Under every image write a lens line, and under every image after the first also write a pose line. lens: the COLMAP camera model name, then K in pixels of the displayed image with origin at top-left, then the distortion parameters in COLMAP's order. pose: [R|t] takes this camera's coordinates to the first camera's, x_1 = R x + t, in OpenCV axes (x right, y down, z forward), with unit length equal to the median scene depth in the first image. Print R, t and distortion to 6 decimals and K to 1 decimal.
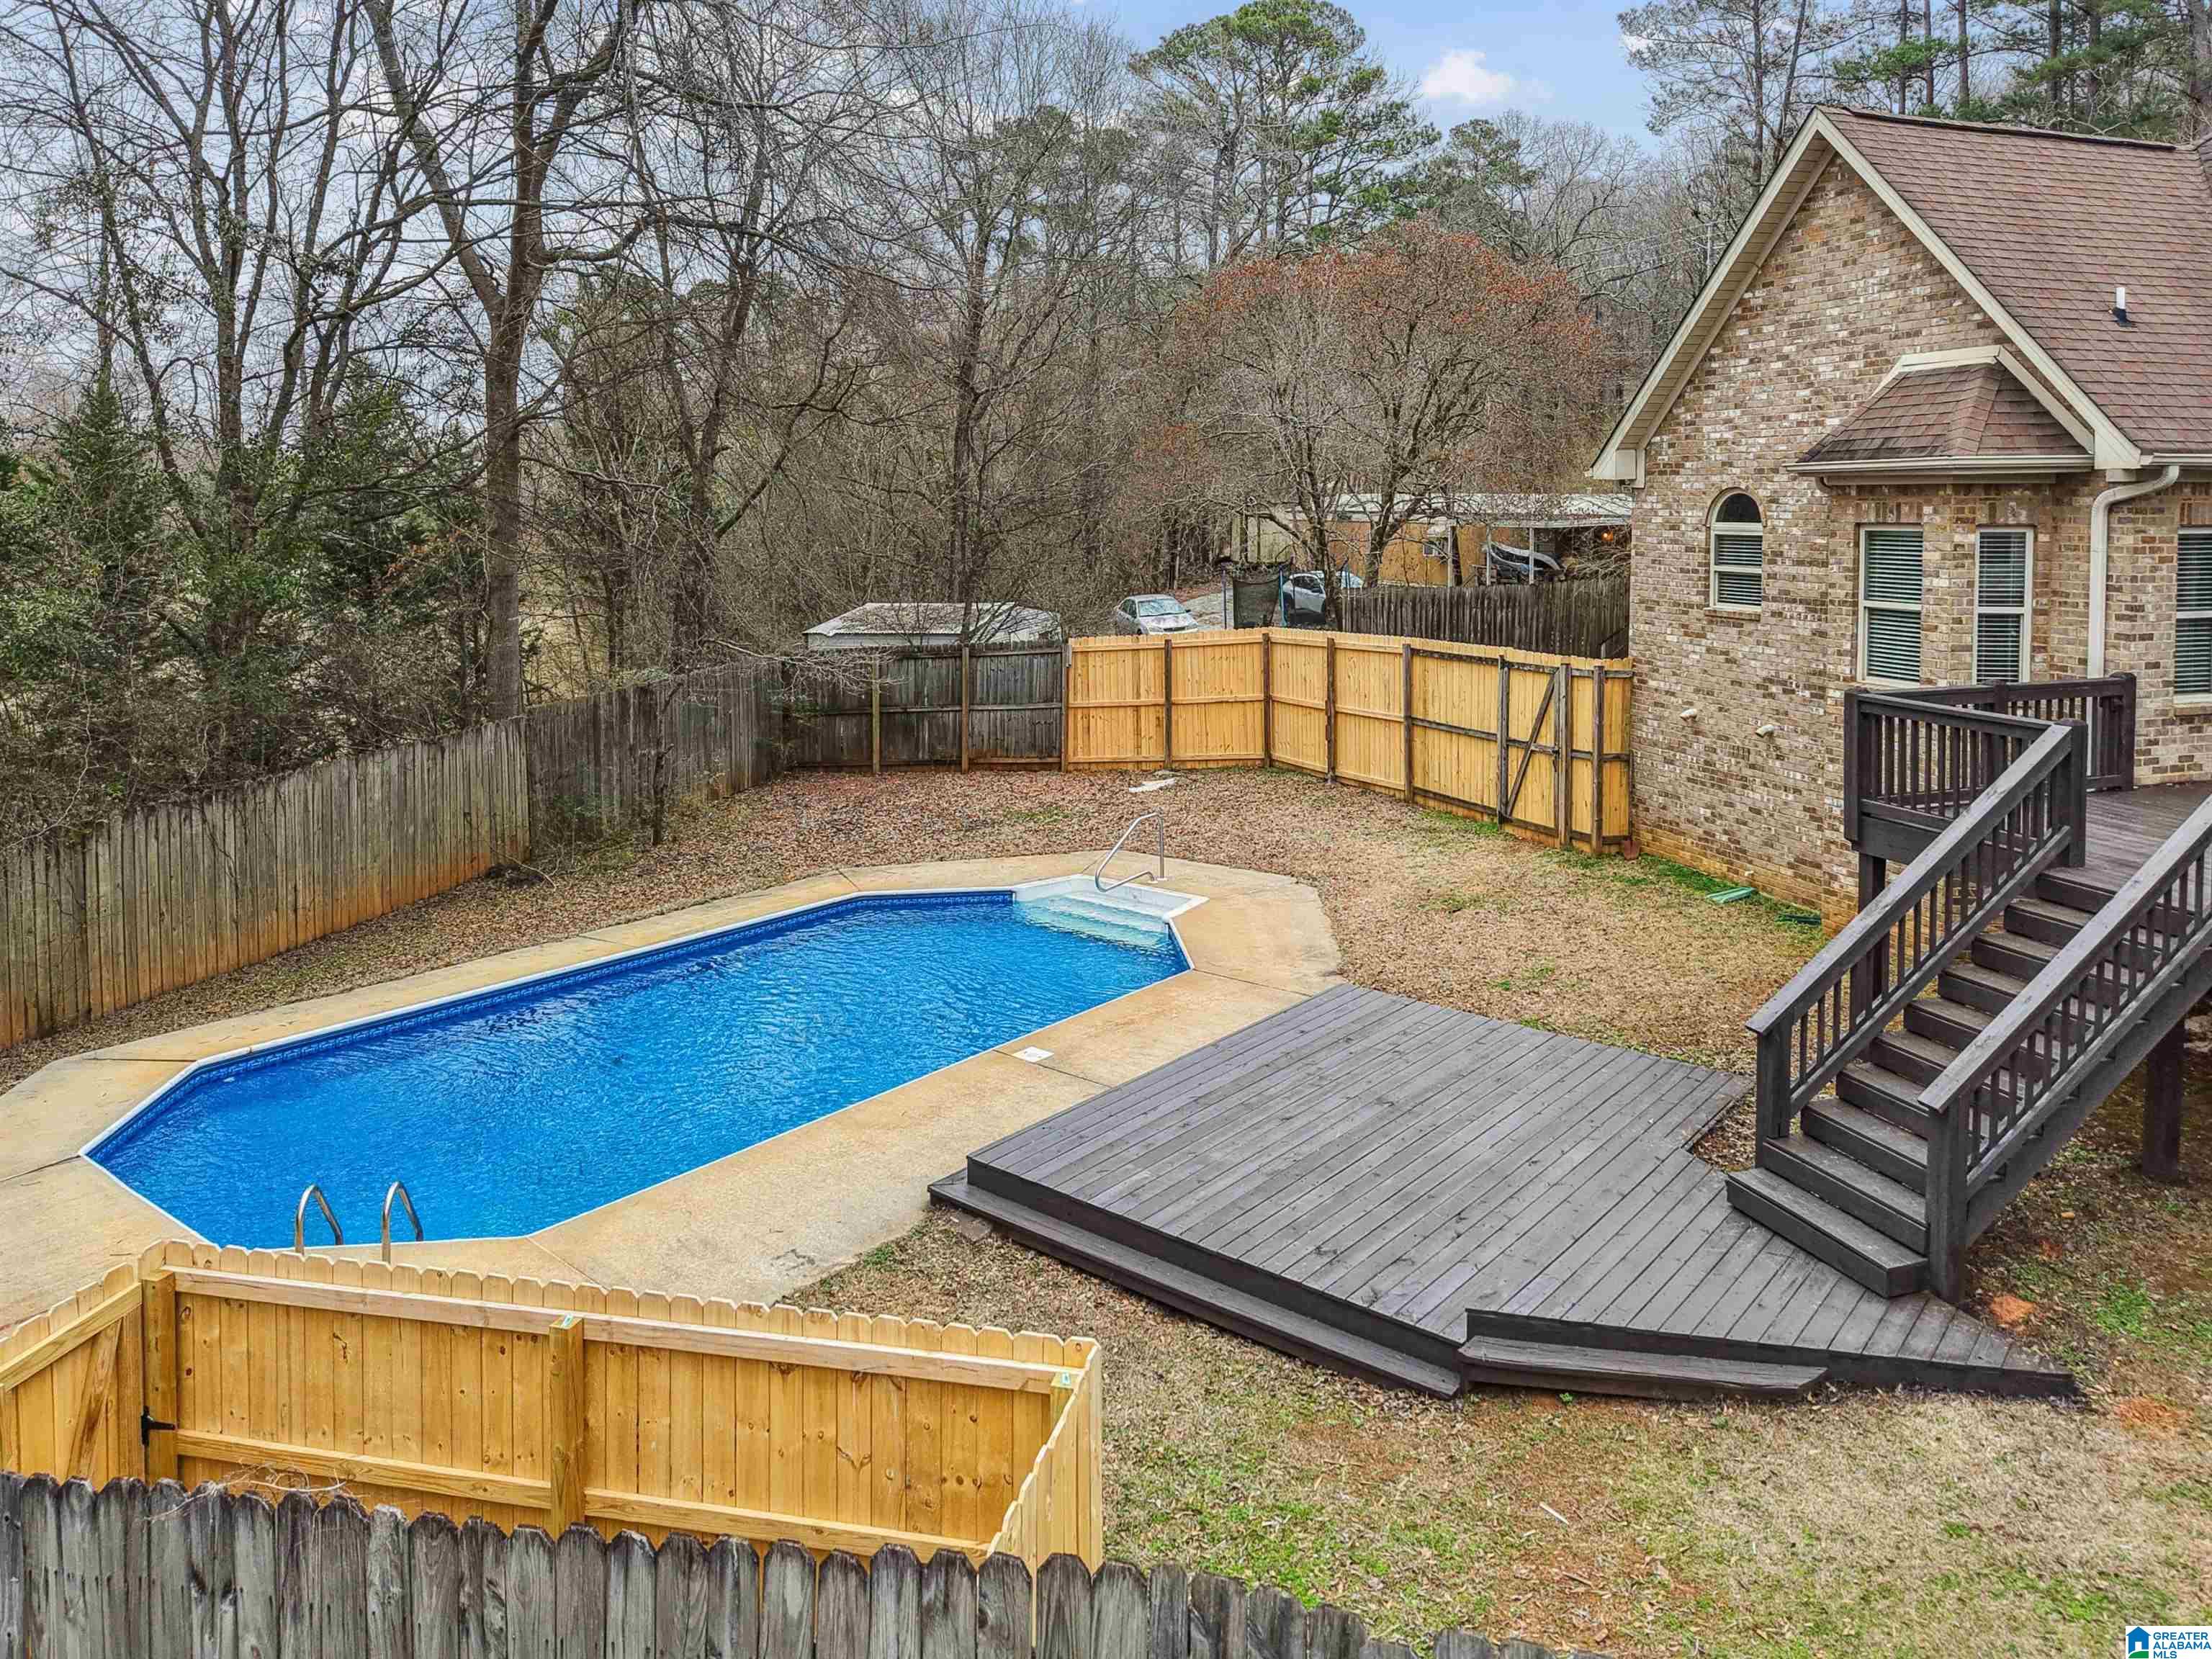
lens RADIAL K [[1578.2, 0, 1104.6], [0, 1578.2, 570.5], [0, 0, 1]] dist [0.007994, 0.001397]
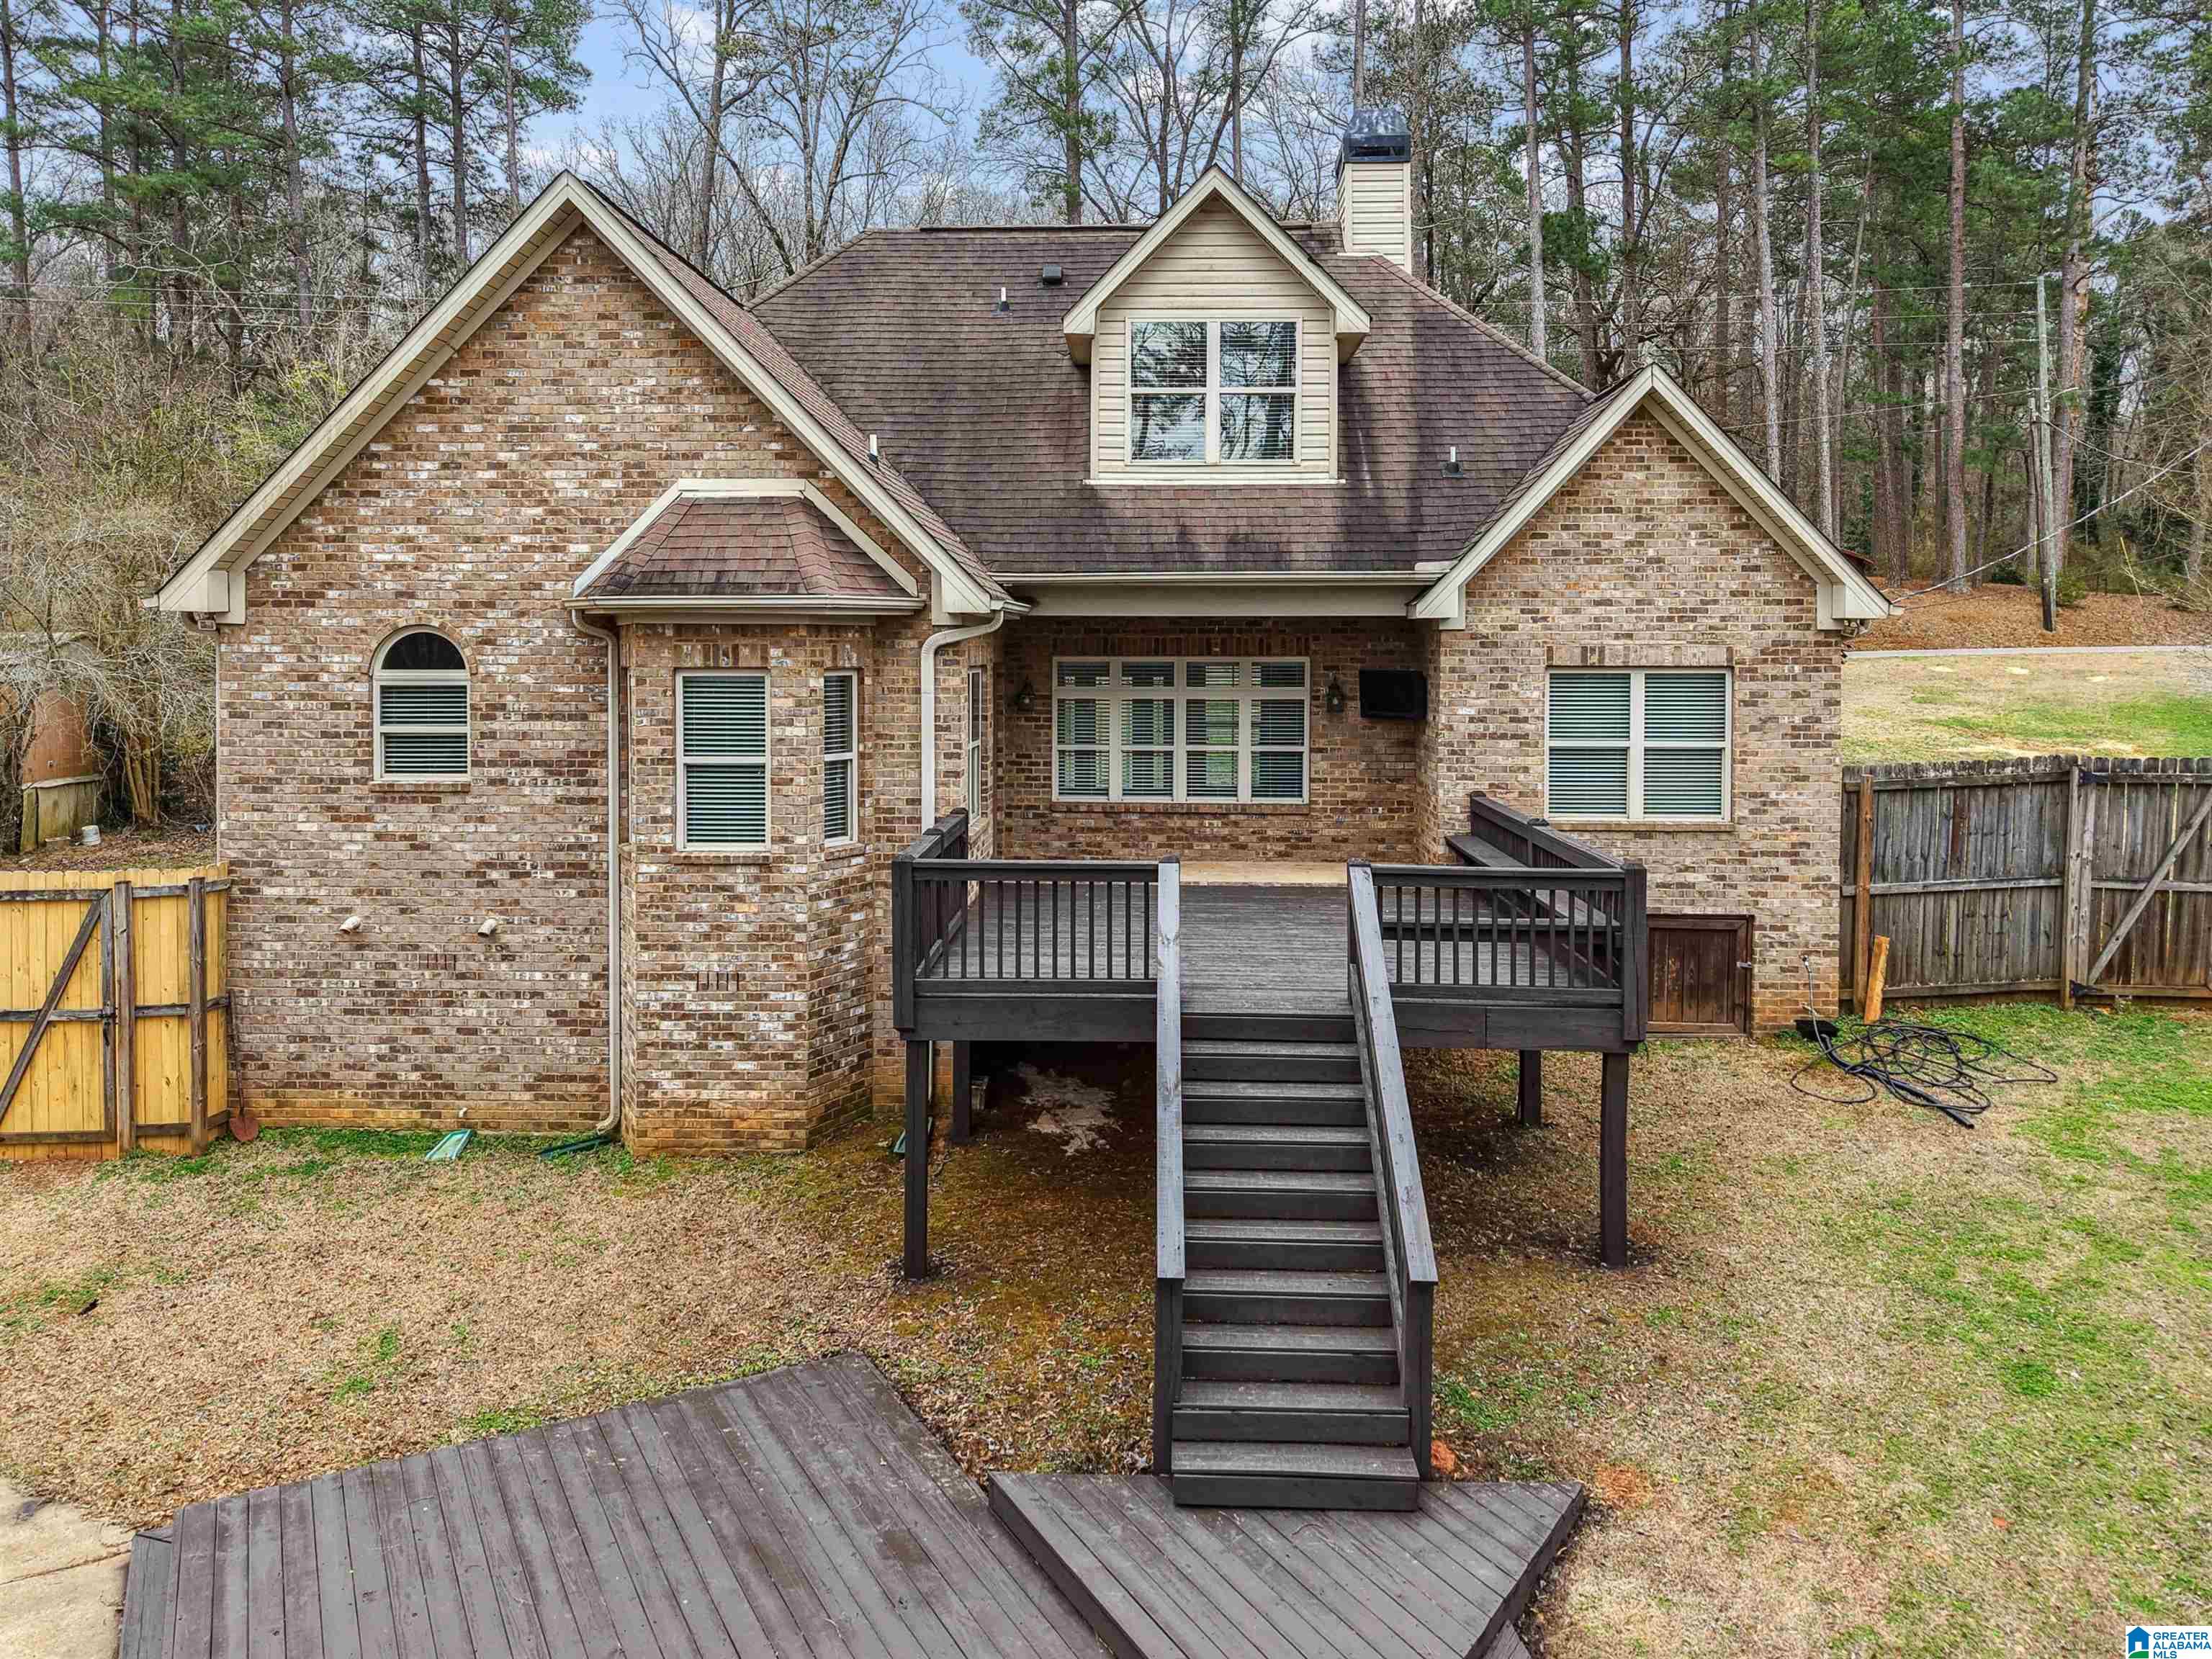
lens RADIAL K [[1553.4, 0, 1106.4], [0, 1553.4, 671.1], [0, 0, 1]] dist [-0.001971, 0.005019]
pose [[0.359574, -0.014673, 0.933001, -0.201191], [0.040428, 0.999182, 0.000133, -0.016350], [-0.932240, 0.037672, 0.359873, 0.415233]]
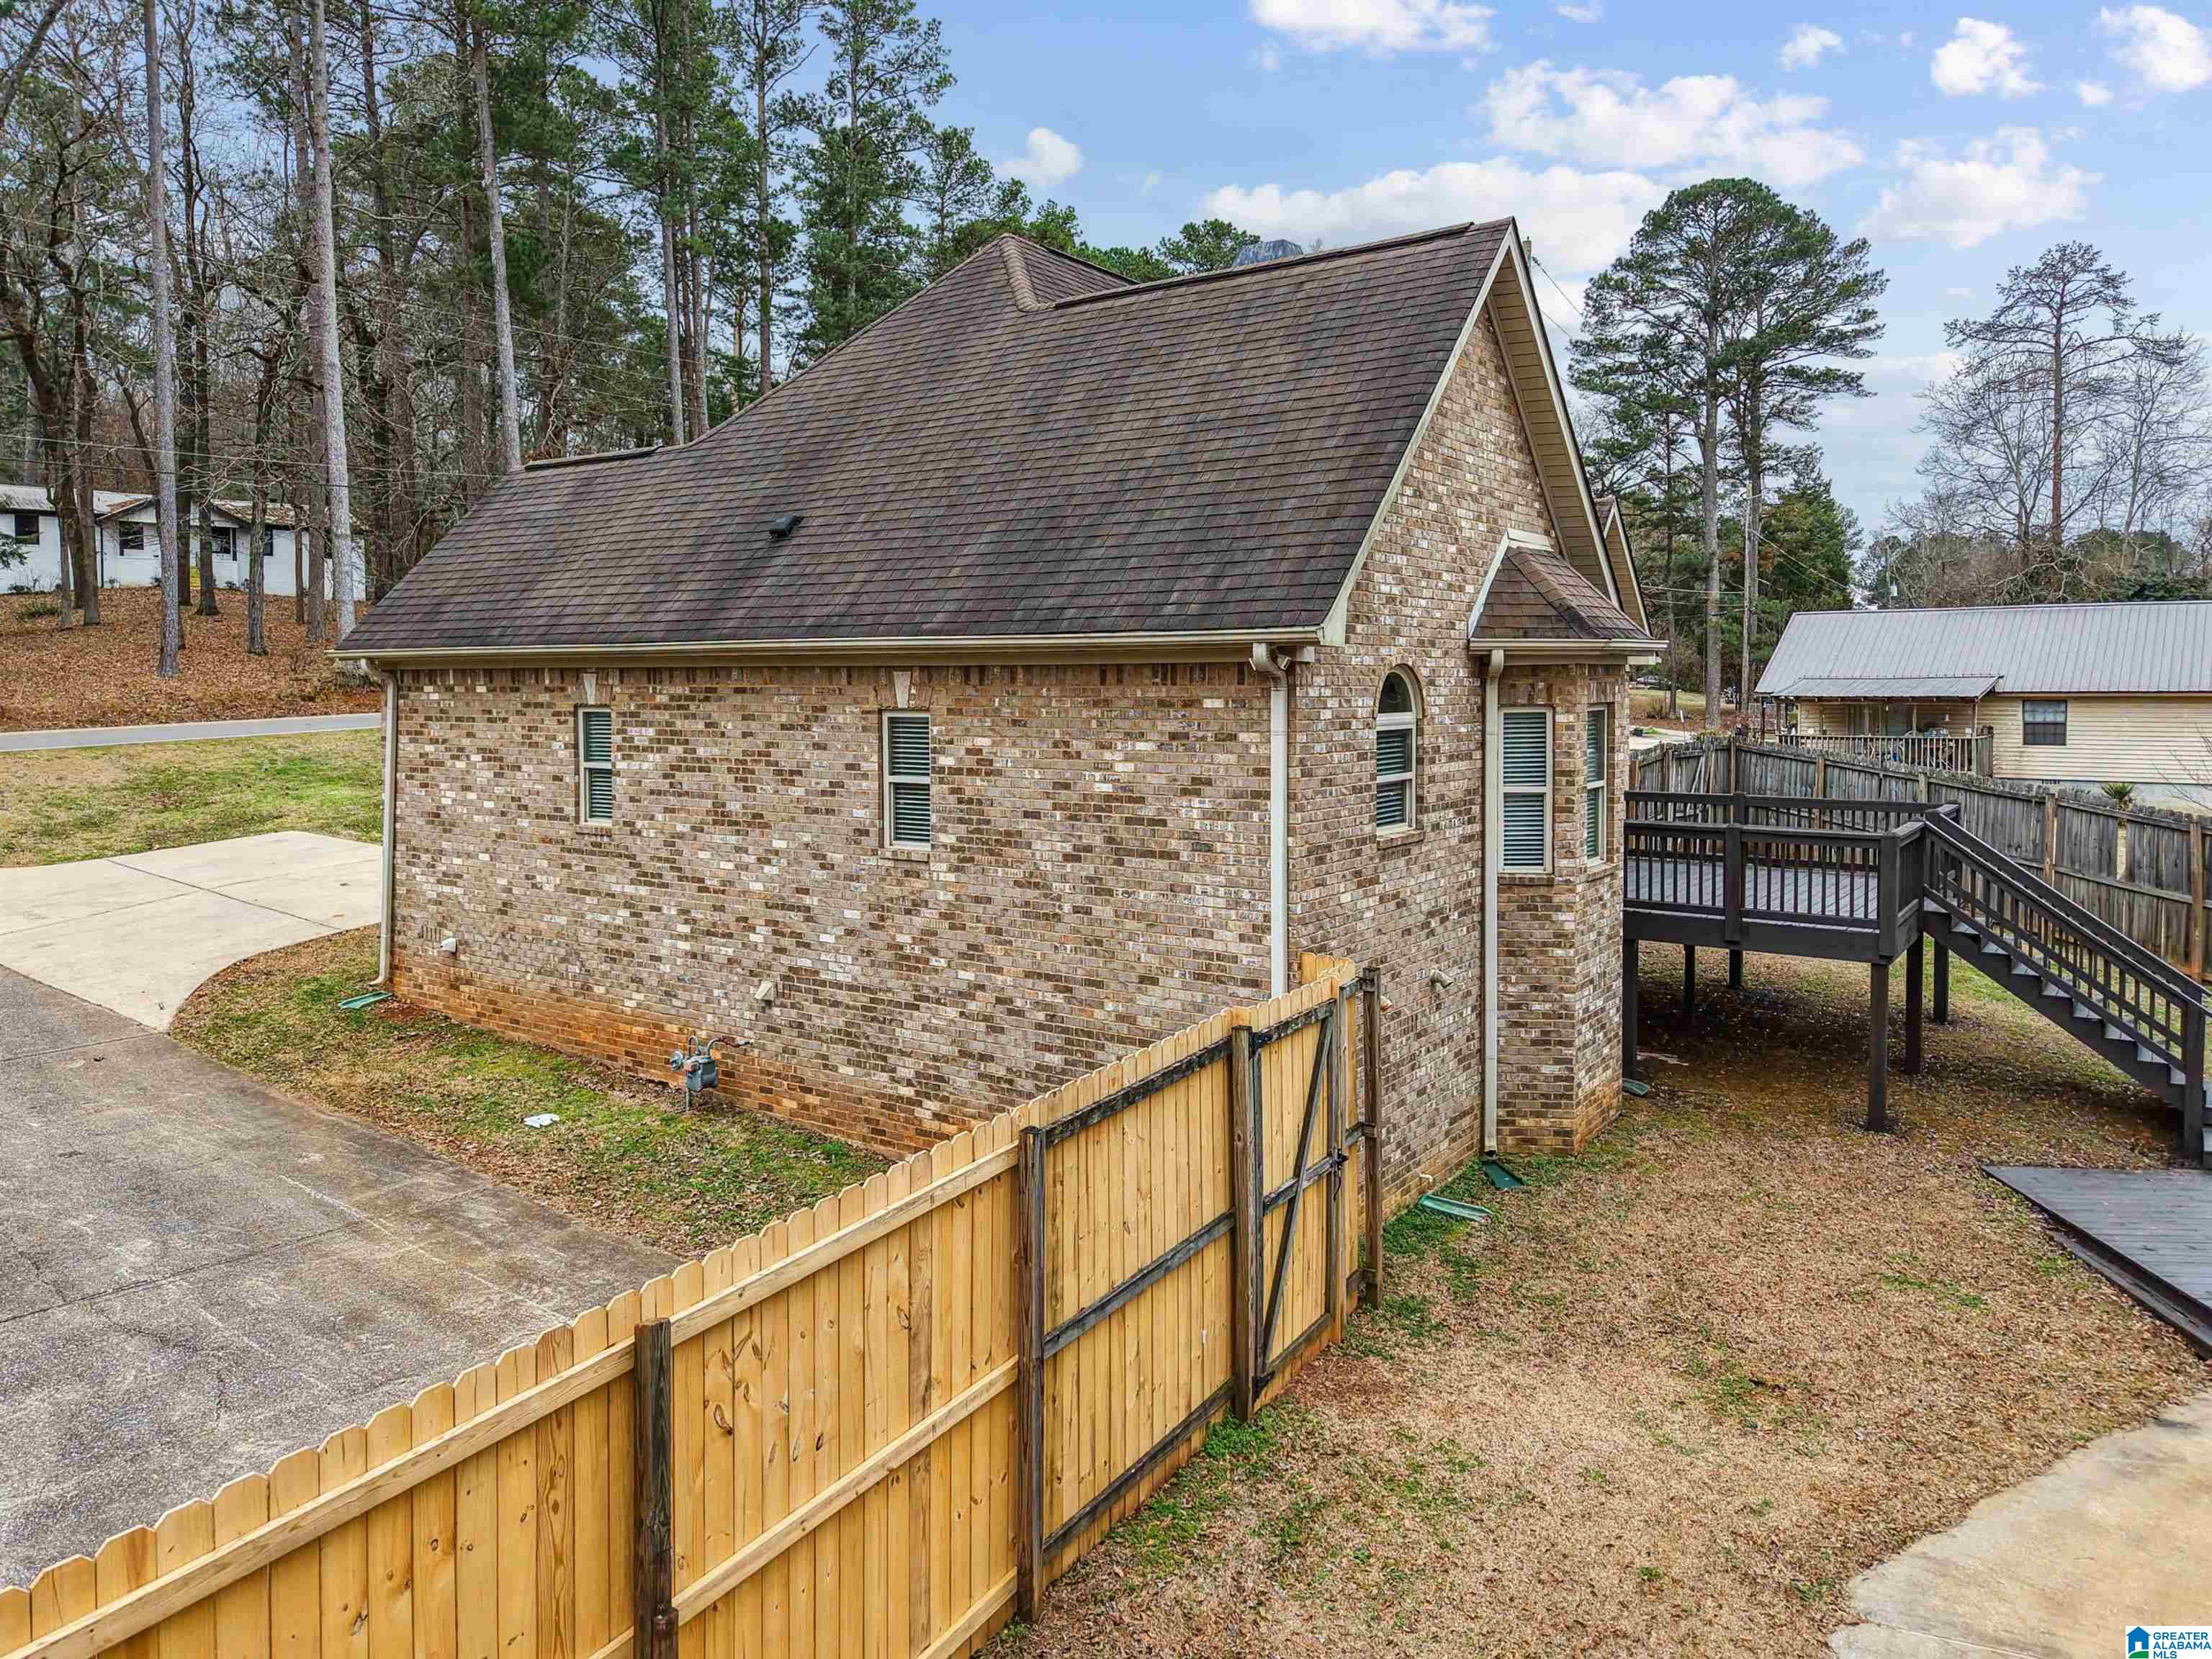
lens RADIAL K [[1524.9, 0, 1144.3], [0, 1524.9, 770.0], [0, 0, 1]] dist [0.013837, -0.011404]
pose [[-0.602847, -0.041496, 0.796777, -0.088513], [0.042853, 0.995521, 0.084269, -0.069603], [-0.796705, 0.084945, -0.598369, 1.545573]]
